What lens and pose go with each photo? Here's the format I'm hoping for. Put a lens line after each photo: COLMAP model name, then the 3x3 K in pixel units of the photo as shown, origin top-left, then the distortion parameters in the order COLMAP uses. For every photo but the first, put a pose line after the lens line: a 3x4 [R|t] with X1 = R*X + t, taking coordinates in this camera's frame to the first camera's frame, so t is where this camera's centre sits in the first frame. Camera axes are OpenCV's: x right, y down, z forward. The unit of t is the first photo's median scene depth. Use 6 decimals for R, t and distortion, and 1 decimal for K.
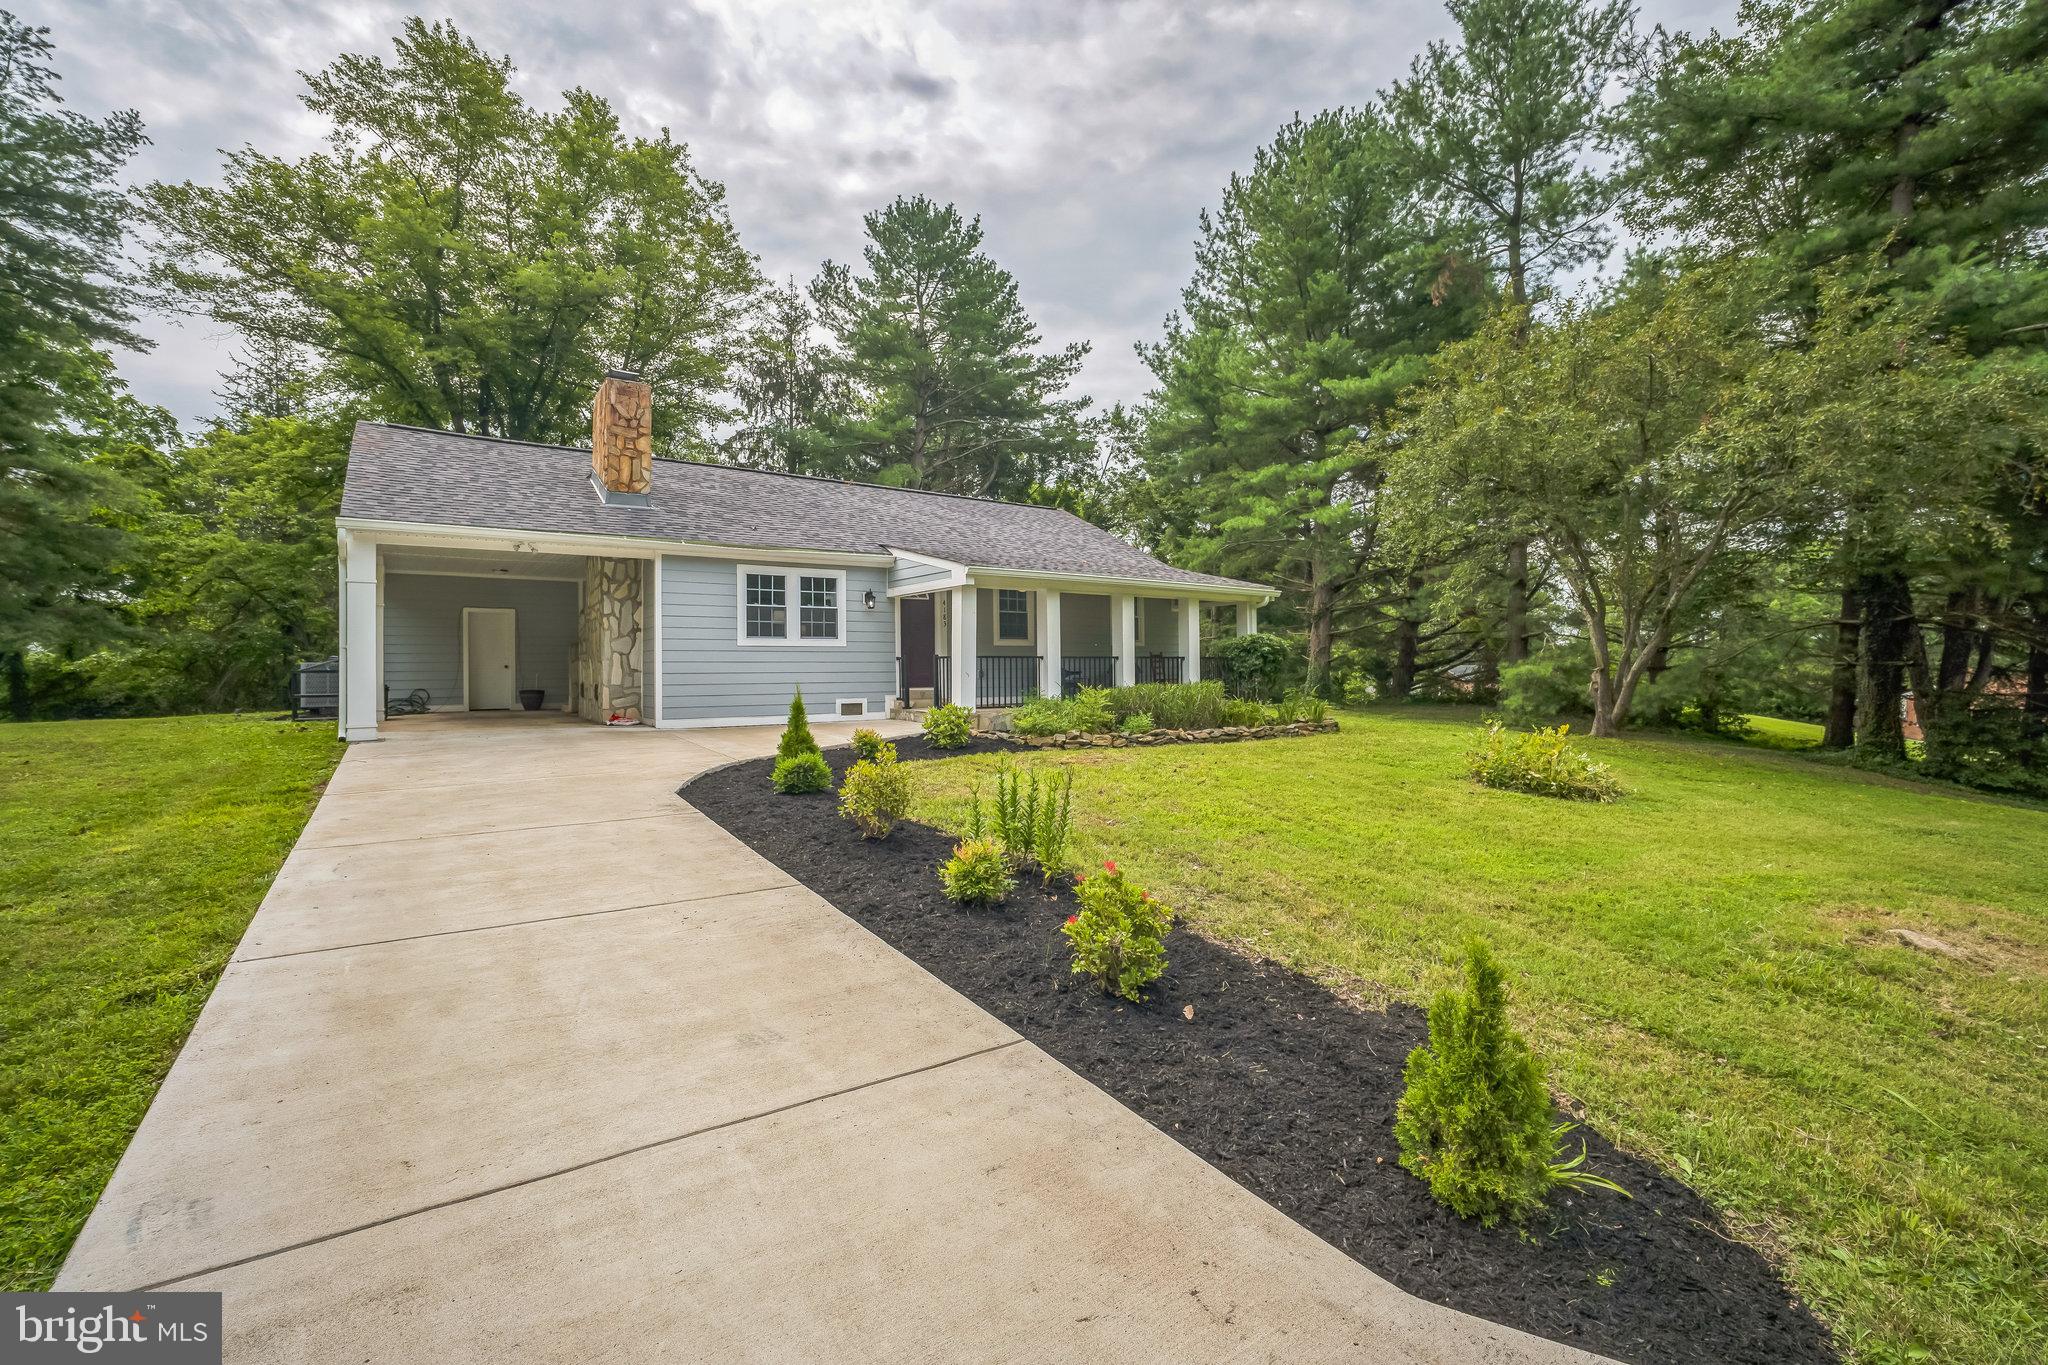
lens RADIAL K [[859.5, 0, 1022.3], [0, 859.5, 669.3], [0, 0, 1]] dist [-0.037324, 0.016676]
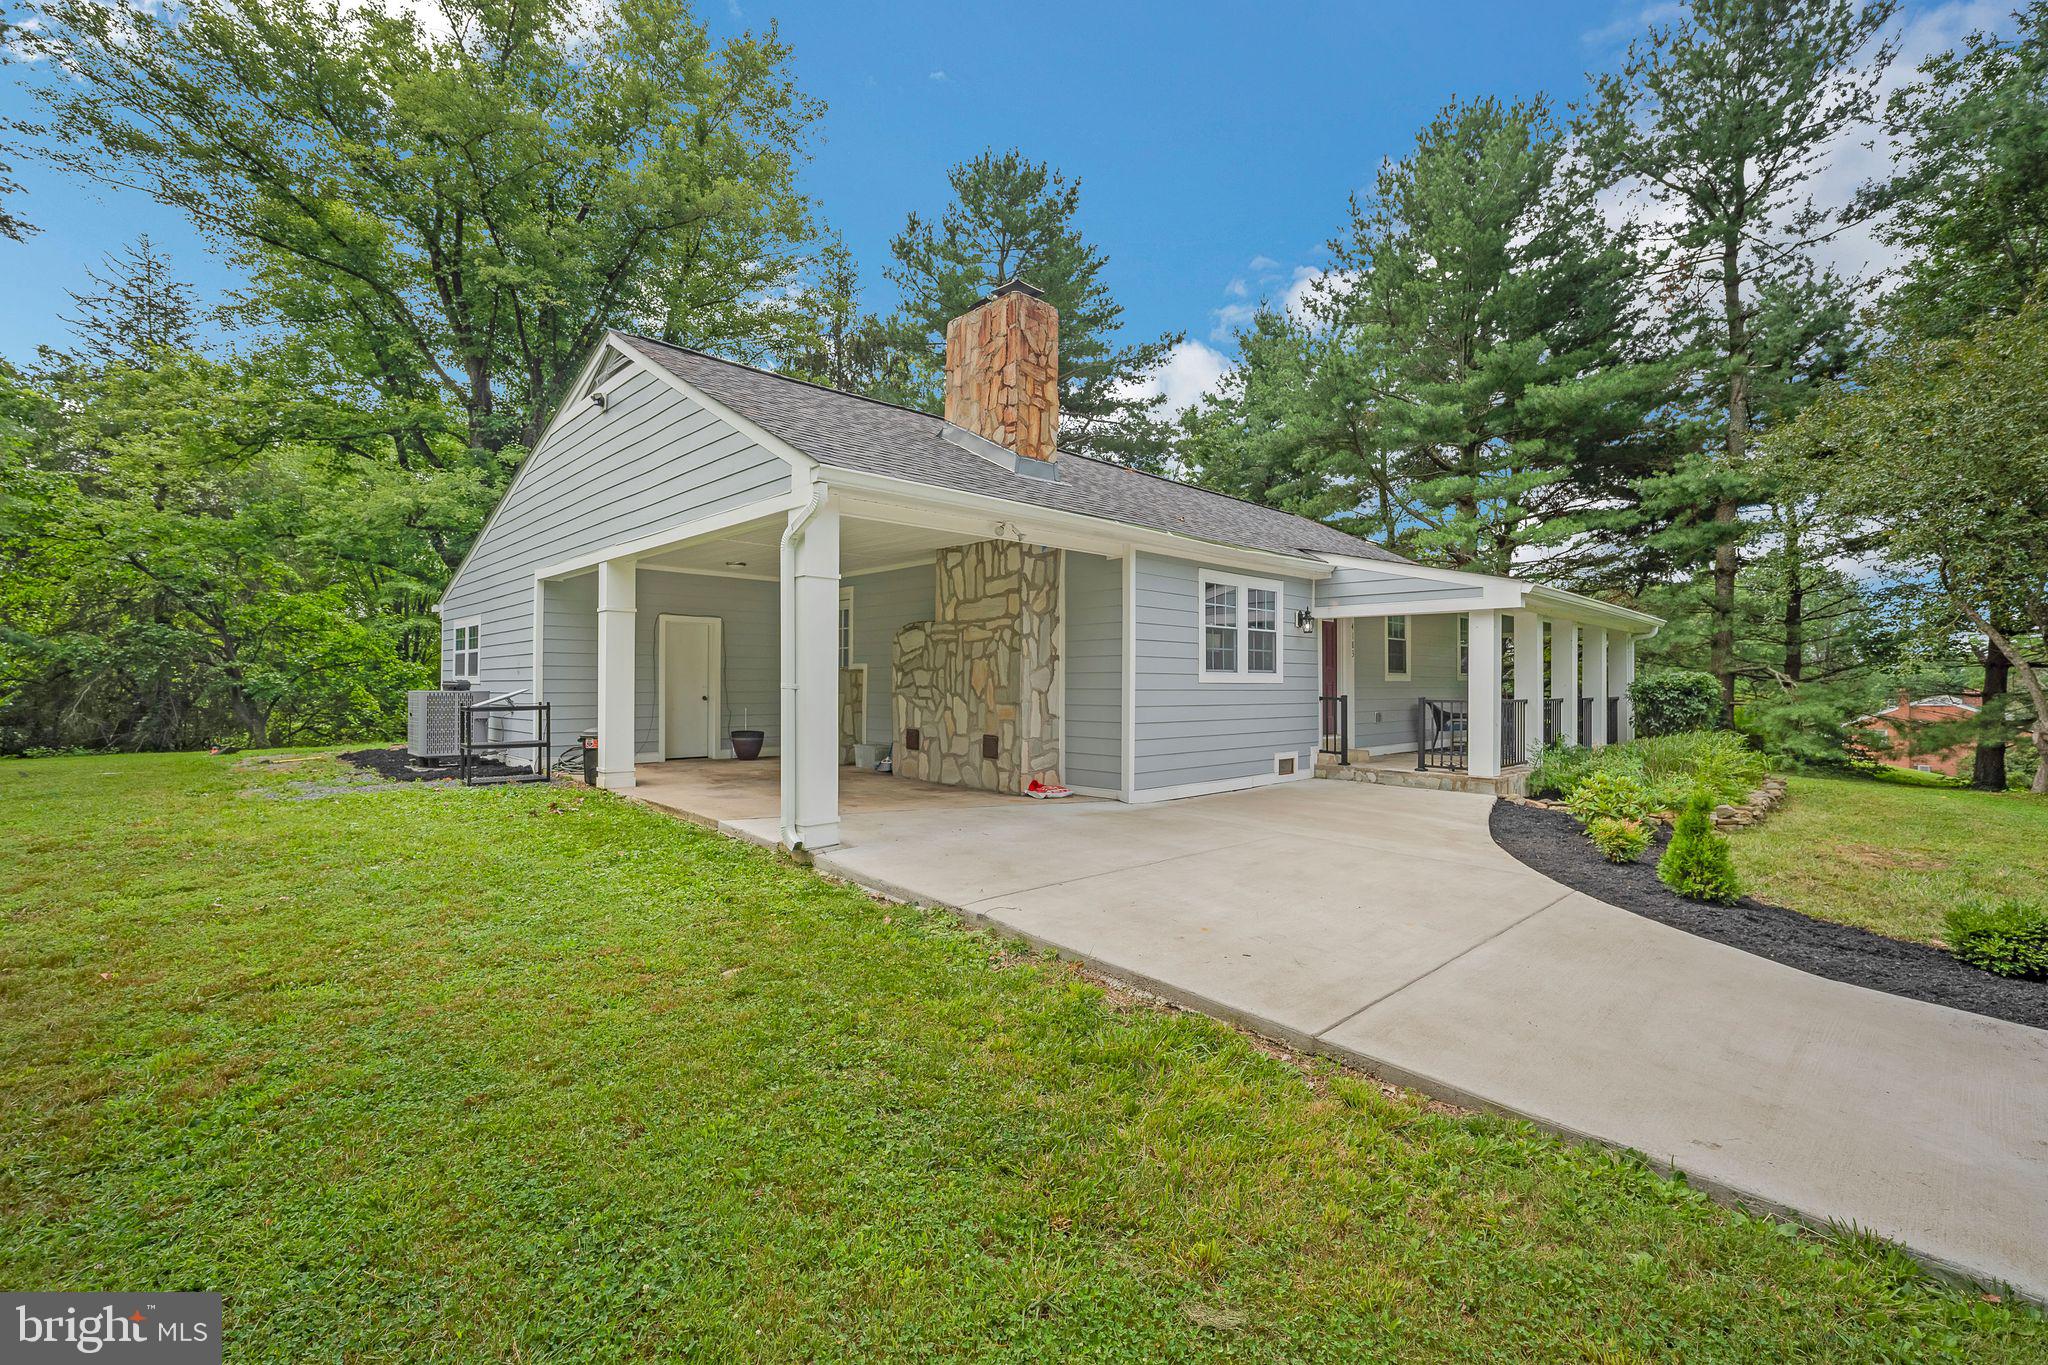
lens RADIAL K [[877.0, 0, 1024.0], [0, 877.0, 682.5], [0, 0, 1]] dist [-0.028027, 0.010786]
pose [[0.989620, 0.013439, 0.143080, -0.534143], [-0.013418, 0.999909, -0.001113, -0.023058], [-0.143082, -0.000818, 0.989710, 0.275921]]
